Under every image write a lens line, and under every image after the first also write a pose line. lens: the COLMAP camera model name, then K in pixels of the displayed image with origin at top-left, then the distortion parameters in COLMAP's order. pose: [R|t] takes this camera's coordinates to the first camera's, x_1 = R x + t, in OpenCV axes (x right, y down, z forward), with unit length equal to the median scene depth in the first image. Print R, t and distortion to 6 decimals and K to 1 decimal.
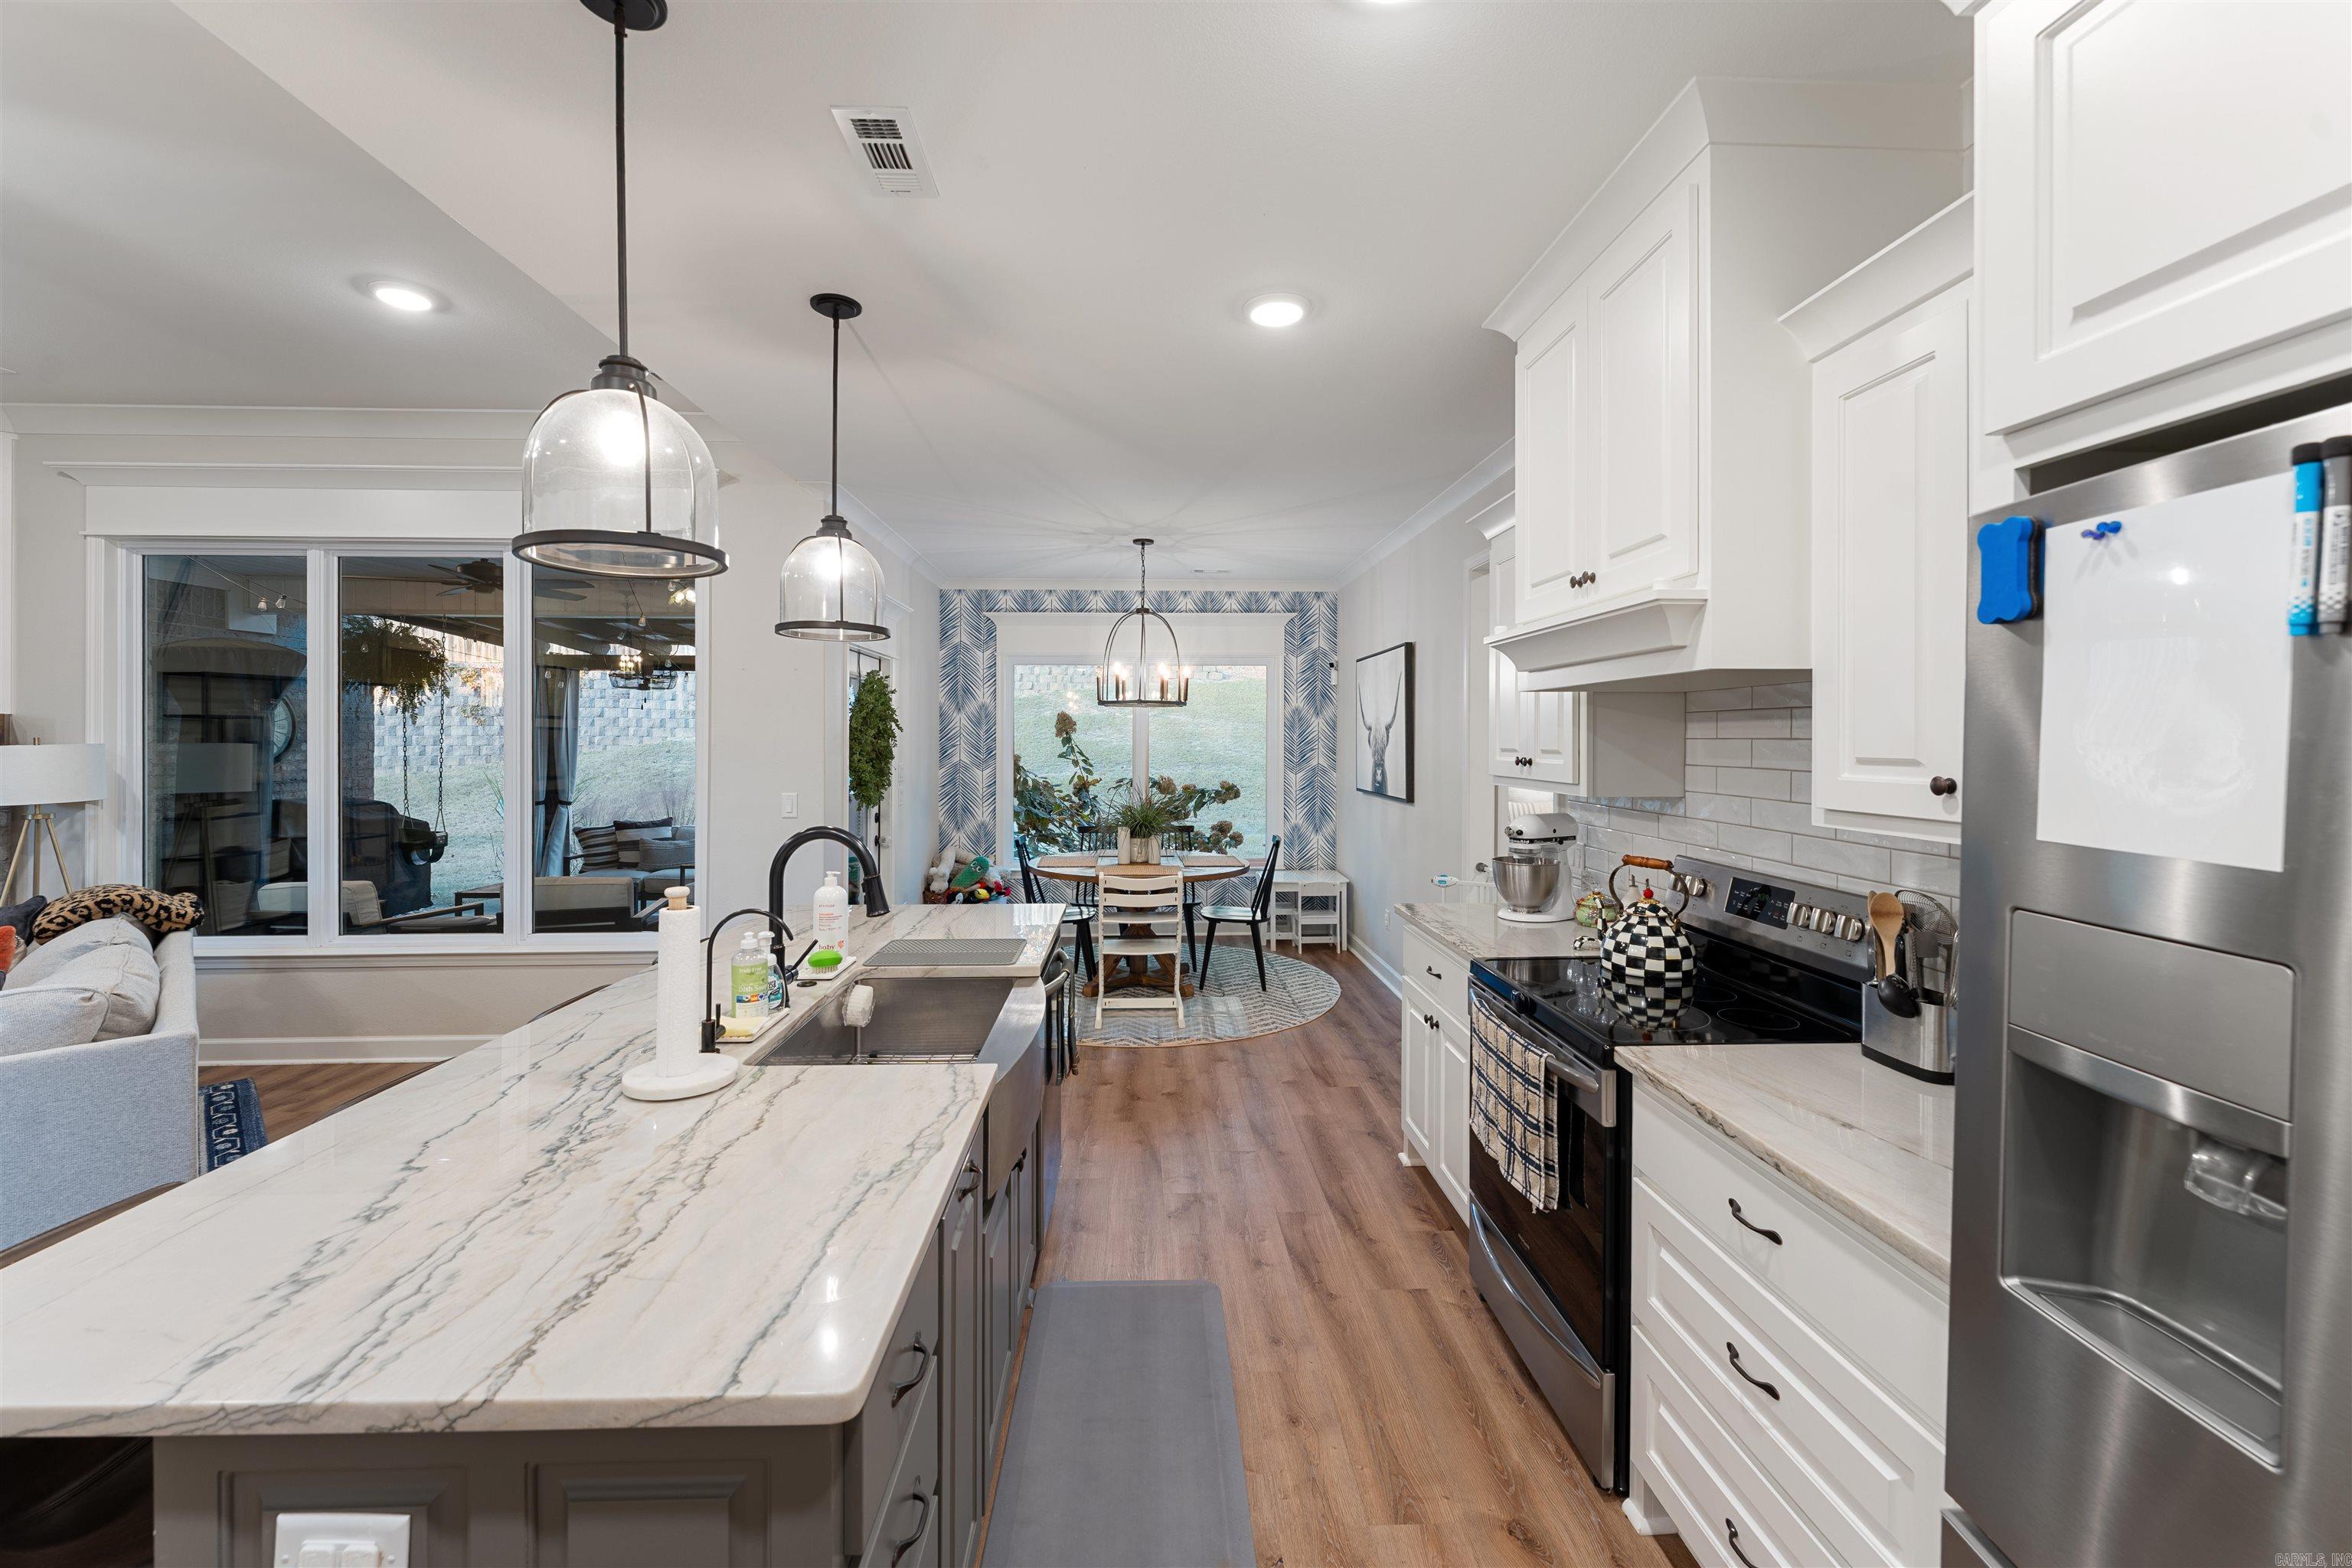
lens RADIAL K [[945.8, 0, 1176.7], [0, 945.8, 741.7], [0, 0, 1]] dist [0.000993, -0.001107]
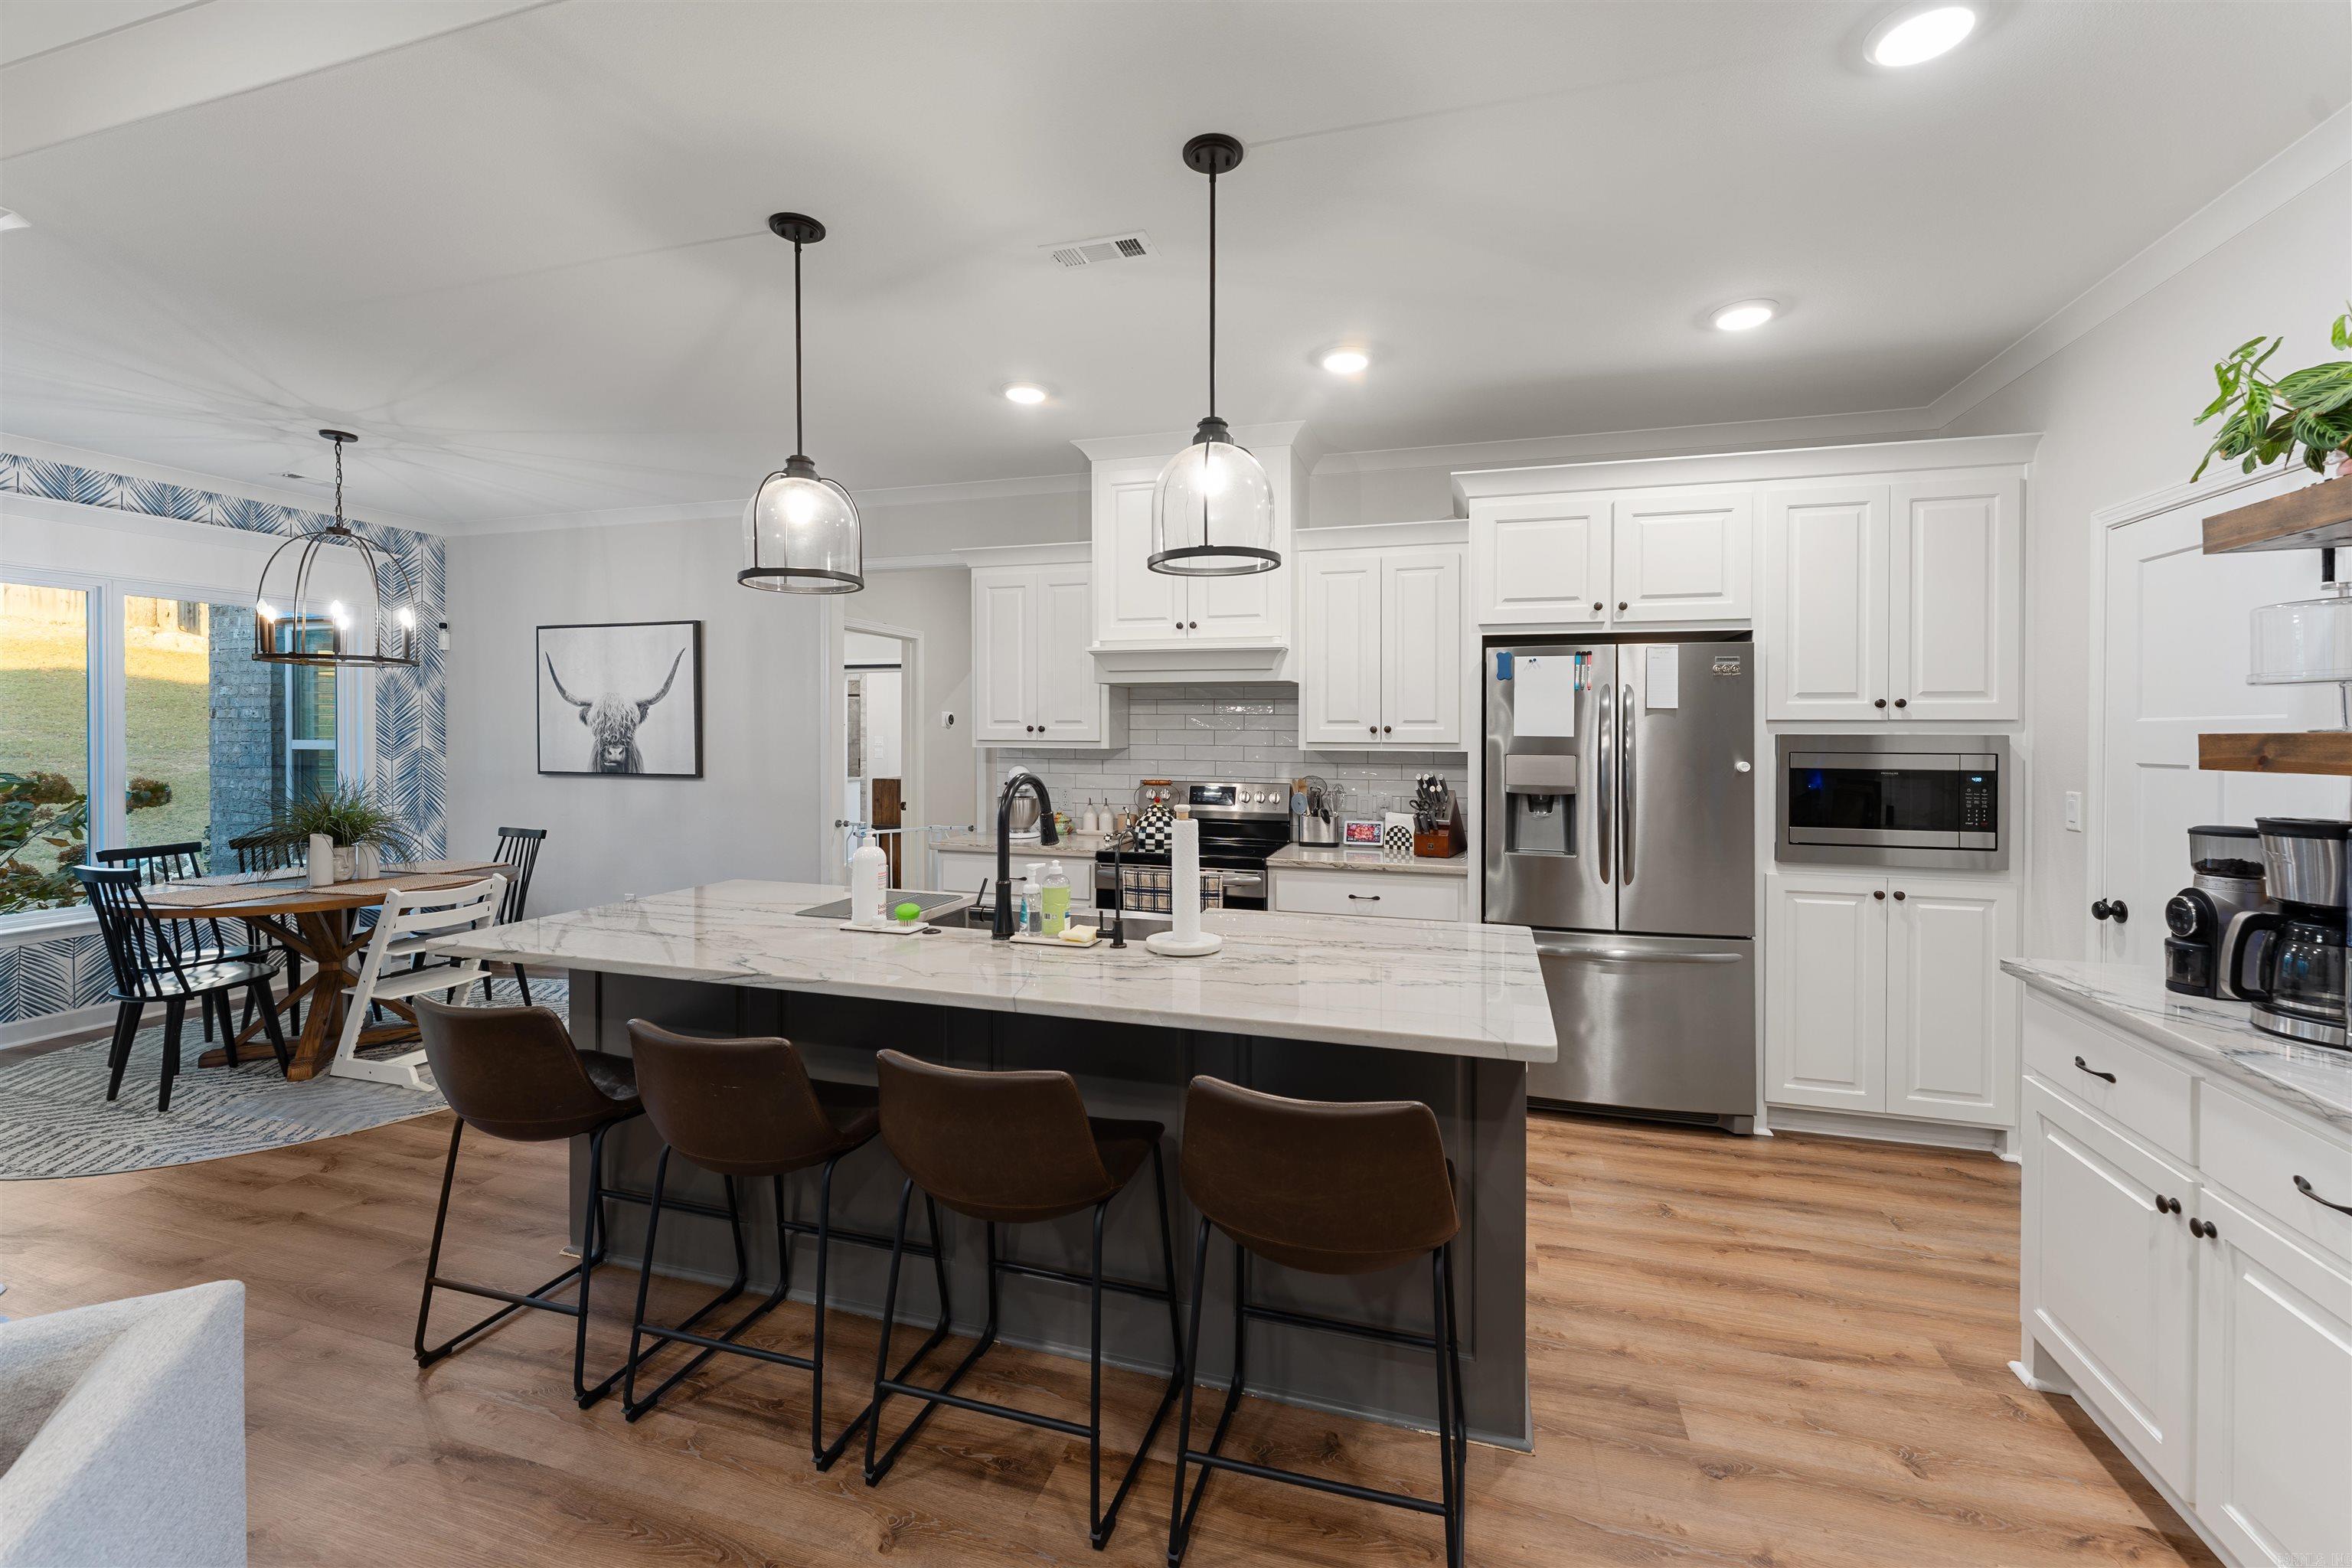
lens RADIAL K [[945.8, 0, 1187.1], [0, 945.8, 743.0], [0, 0, 1]] dist [0.000993, -0.001107]
pose [[0.326444, -0.010905, 0.945154, -0.623405], [-0.000269, 0.999932, 0.011630, 0.016999], [-0.945217, -0.004050, 0.326419, 0.191793]]
